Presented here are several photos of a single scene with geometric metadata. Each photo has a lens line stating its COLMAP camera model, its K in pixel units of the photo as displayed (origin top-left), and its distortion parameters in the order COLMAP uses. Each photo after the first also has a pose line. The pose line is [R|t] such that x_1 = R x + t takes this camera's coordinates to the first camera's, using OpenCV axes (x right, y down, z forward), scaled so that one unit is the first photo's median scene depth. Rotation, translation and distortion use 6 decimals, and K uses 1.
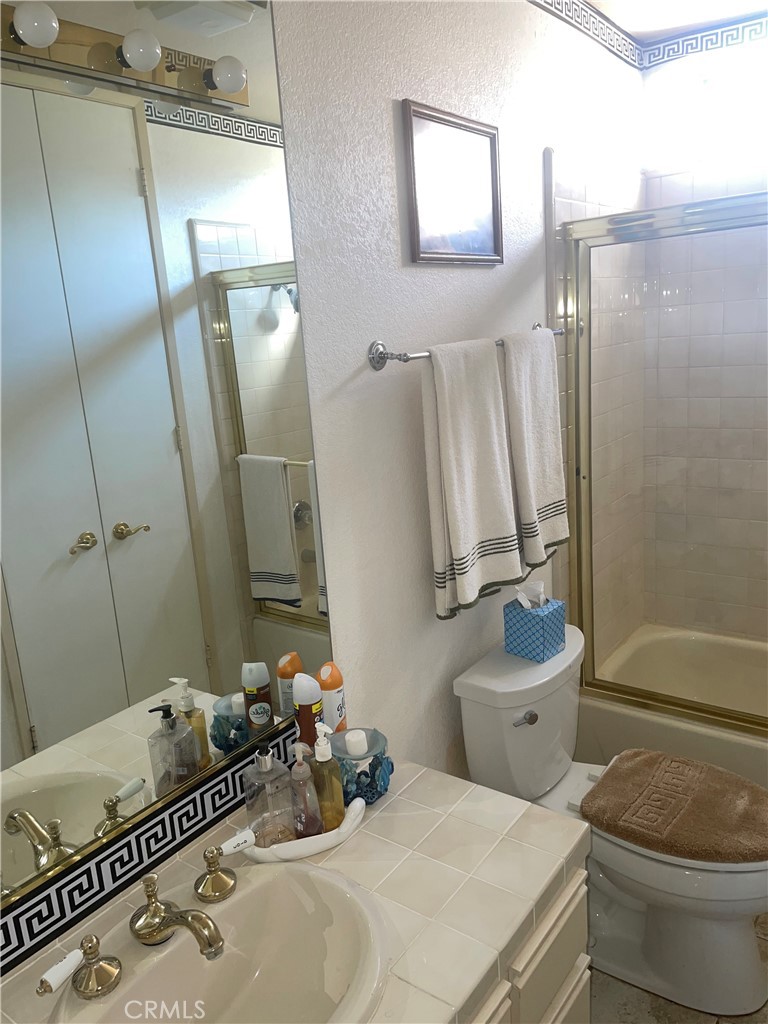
lens RADIAL K [[790.1, 0, 384.0], [0, 790.1, 512.0], [0, 0, 1]] dist [0.073384, -0.100013]
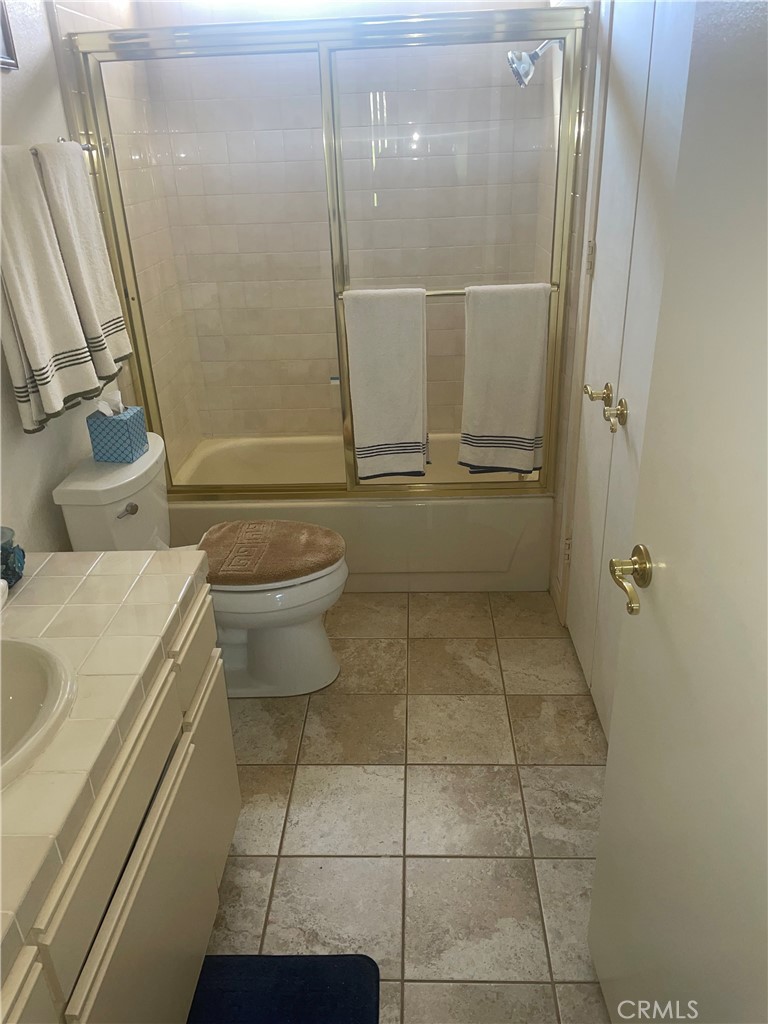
lens RADIAL K [[781.7, 0, 384.0], [0, 781.7, 512.0], [0, 0, 1]] dist [0.073286, -0.003396]
pose [[0.830451, -0.202663, 0.518920, -0.101412], [0.112925, 0.973383, 0.199432, 0.077500], [-0.545526, -0.107019, 0.831233, -0.136595]]
